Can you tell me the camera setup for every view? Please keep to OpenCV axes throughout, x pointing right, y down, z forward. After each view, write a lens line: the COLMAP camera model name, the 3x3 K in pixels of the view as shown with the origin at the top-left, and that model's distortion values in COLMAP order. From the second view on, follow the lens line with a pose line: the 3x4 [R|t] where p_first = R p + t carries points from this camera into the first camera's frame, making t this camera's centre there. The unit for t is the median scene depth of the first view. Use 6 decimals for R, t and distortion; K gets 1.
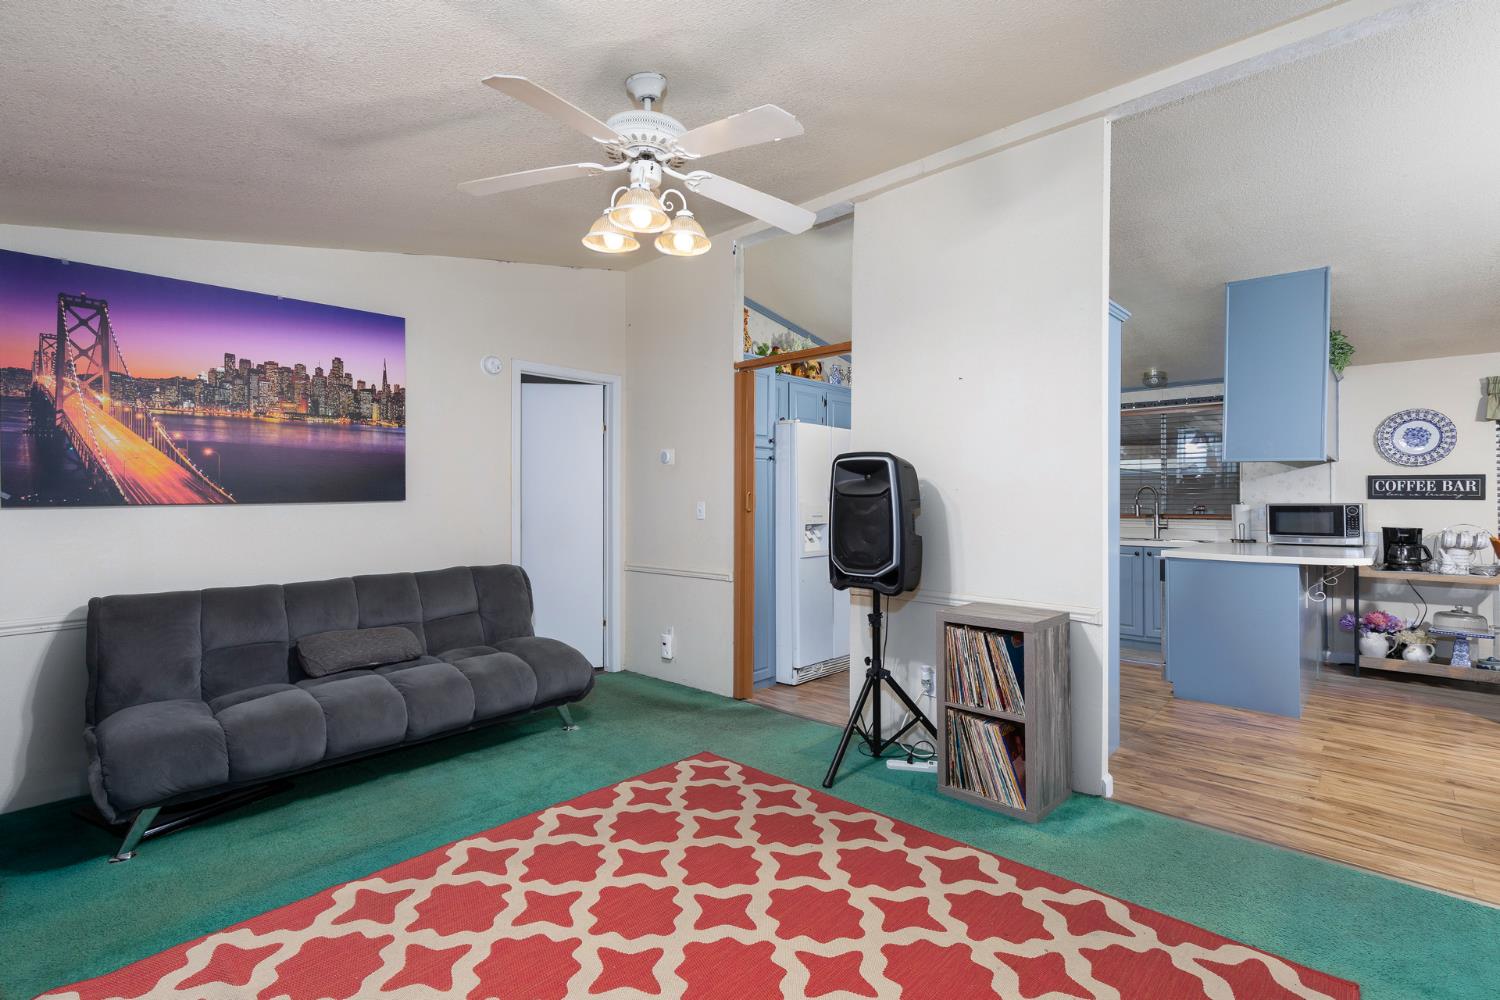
lens RADIAL K [[678.1, 0, 759.5], [0, 678.1, 483.9], [0, 0, 1]] dist [0.002651, 0.002117]
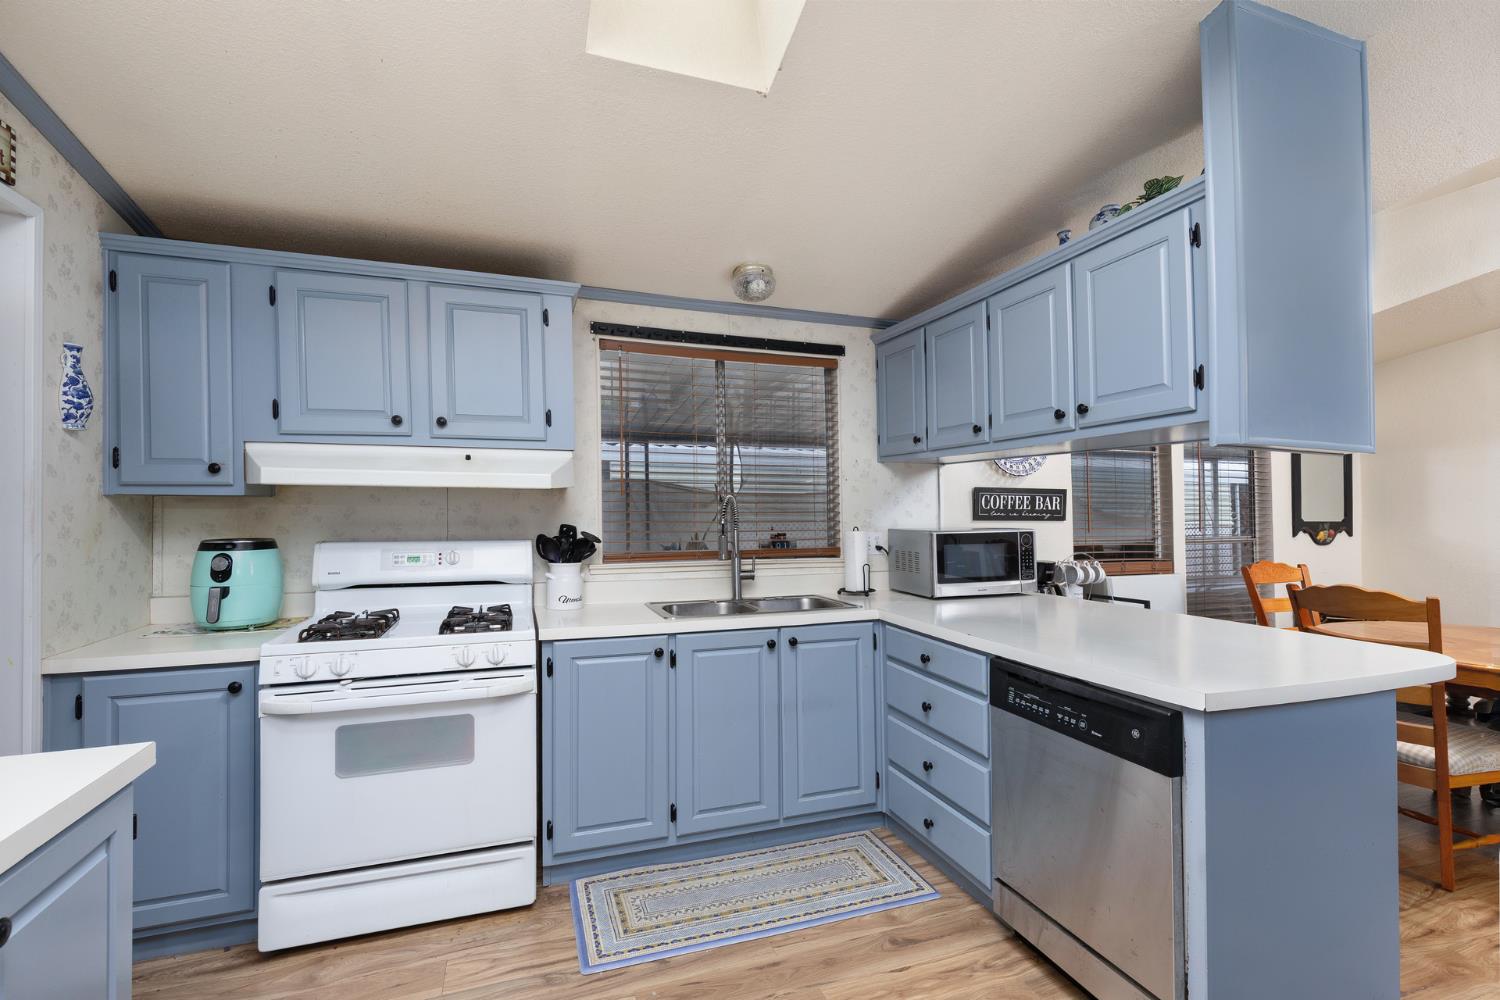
lens RADIAL K [[678.1, 0, 750.1], [0, 678.1, 503.4], [0, 0, 1]] dist [0.002651, 0.002117]
pose [[0.456356, 0.009786, 0.889744, 0.160780], [-0.017952, 0.999837, -0.001789, 0.010827], [-0.889616, -0.015156, 0.456457, 0.938778]]
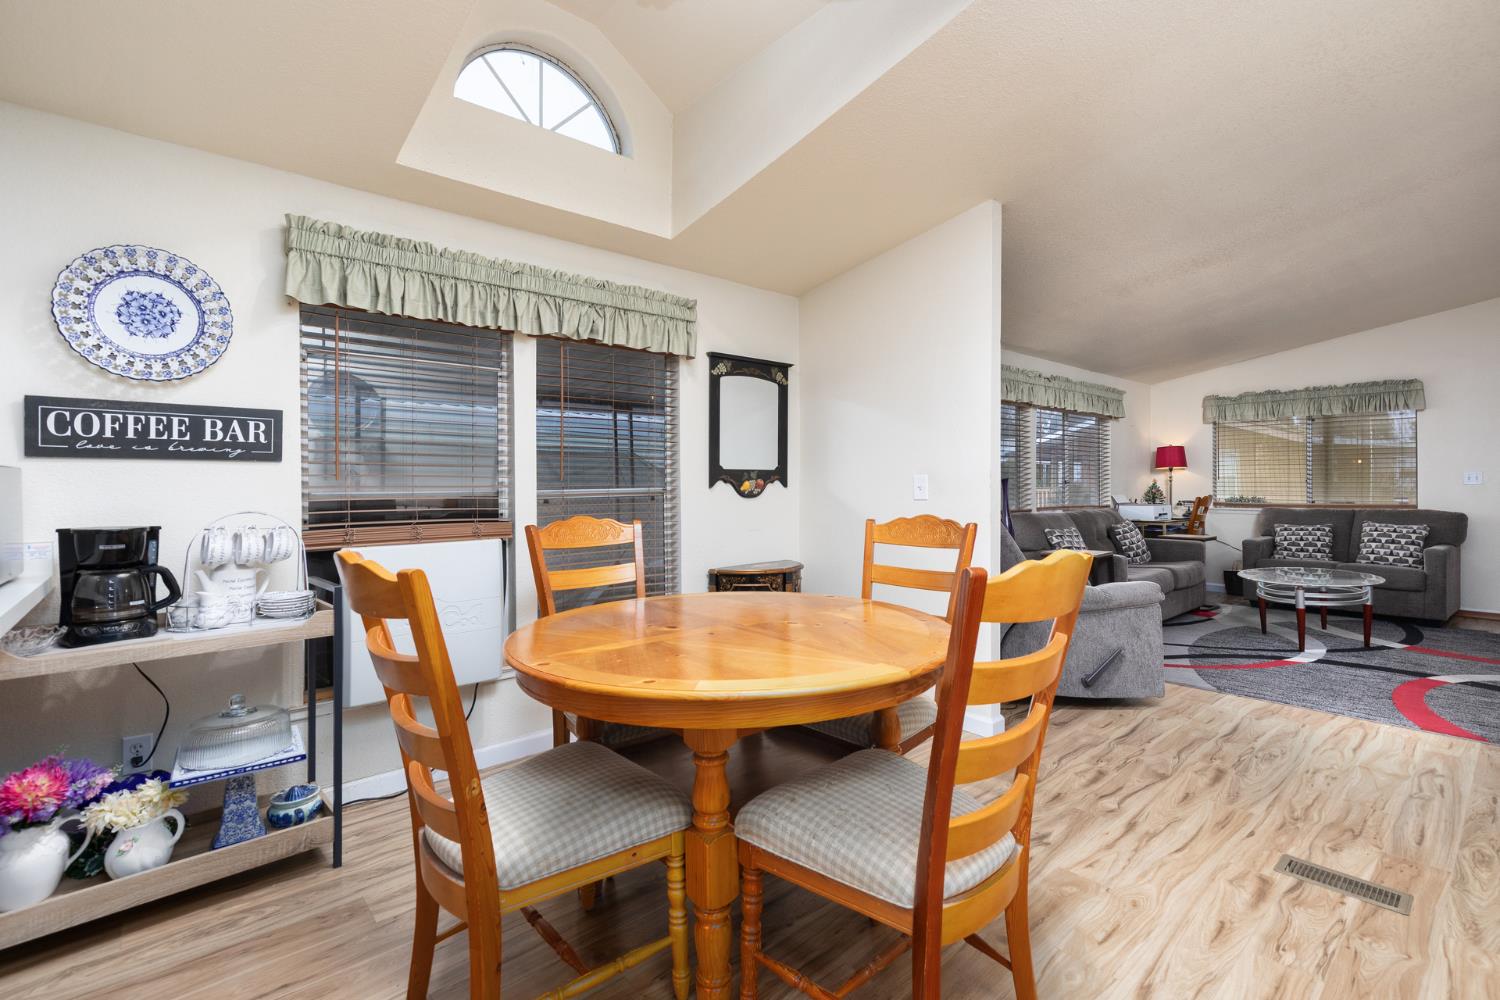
lens RADIAL K [[678.1, 0, 775.5], [0, 678.1, 484.6], [0, 0, 1]] dist [0.002651, 0.002117]
pose [[0.073554, -0.009256, 0.997248, 0.573547], [-0.017040, 0.999799, 0.010537, 0.028633], [-0.997146, -0.017768, 0.073381, 0.581793]]
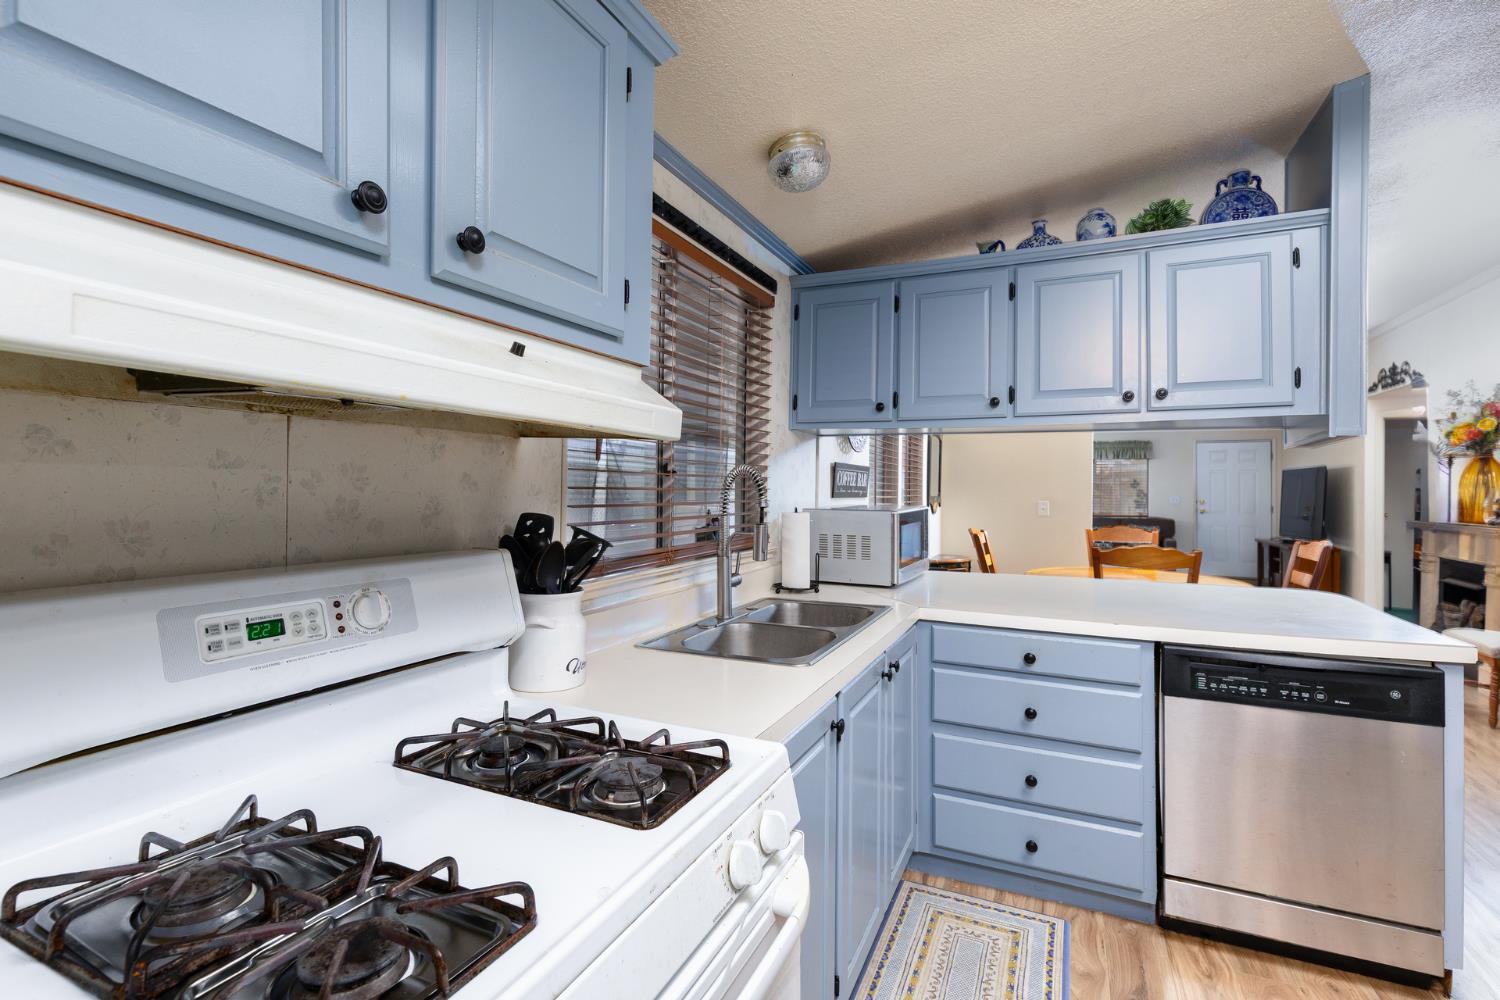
lens RADIAL K [[678.1, 0, 762.6], [0, 678.1, 472.5], [0, 0, 1]] dist [0.002651, 0.002117]
pose [[-0.328567, 0.018058, 0.944308, 0.305498], [-0.026624, 0.999243, -0.028372, 0.019074], [-0.944105, -0.034464, -0.327837, 1.362989]]
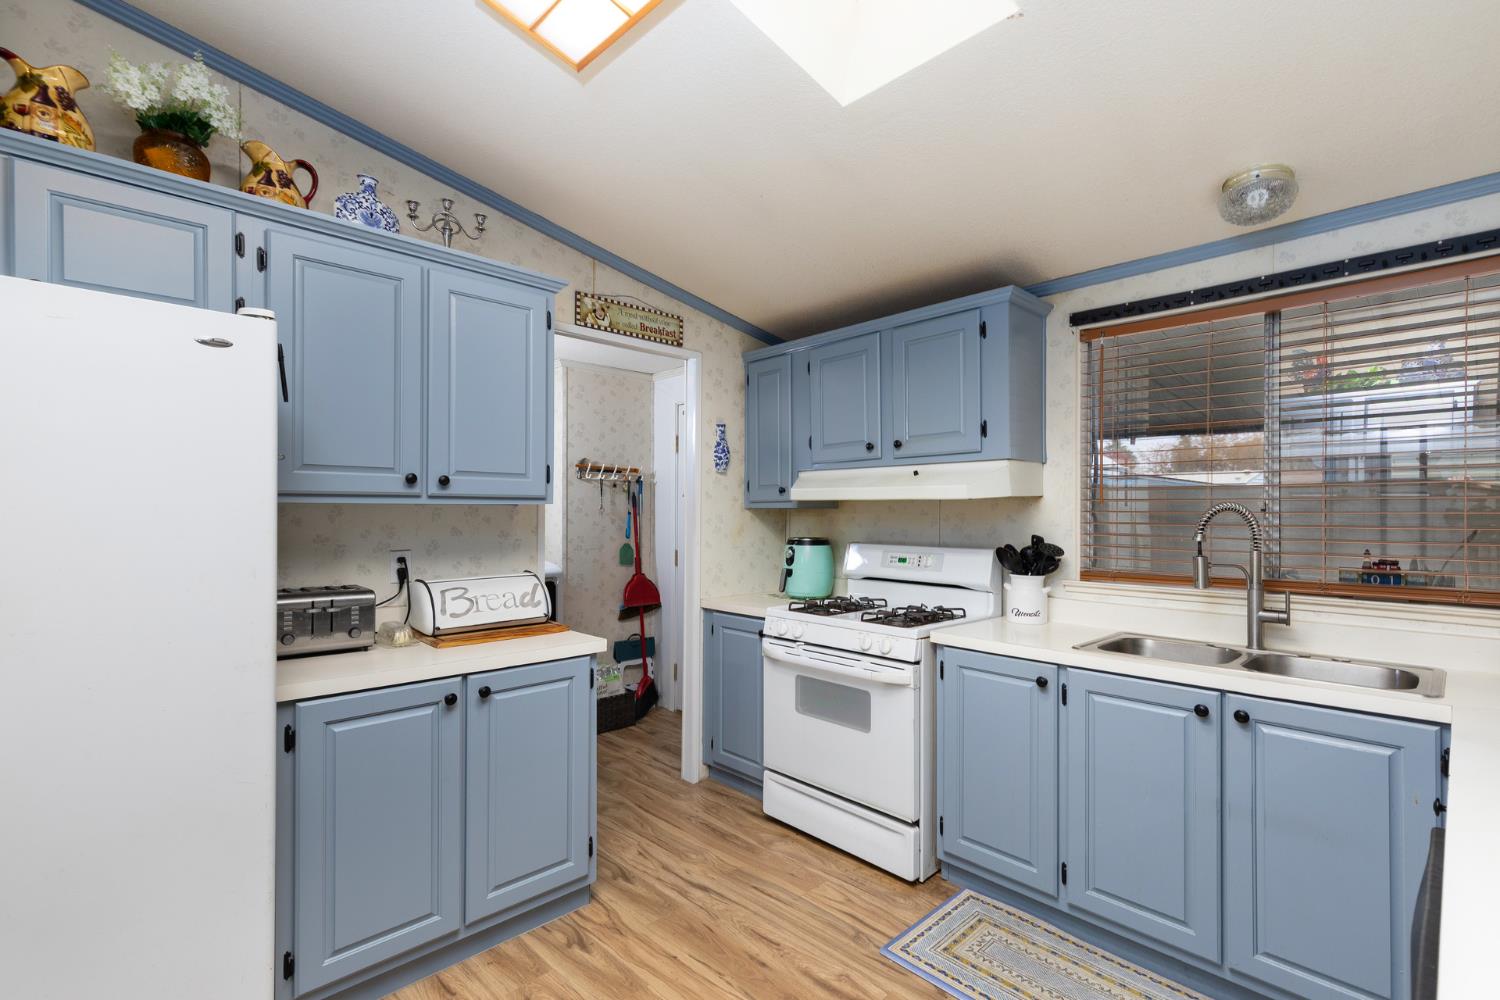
lens RADIAL K [[678.1, 0, 765.3], [0, 678.1, 508.6], [0, 0, 1]] dist [0.002651, 0.002117]
pose [[0.999177, 0.008366, -0.039700, 0.416863], [-0.008061, 0.999937, 0.007828, 0.006025], [0.039763, -0.007502, 0.999181, 0.773791]]
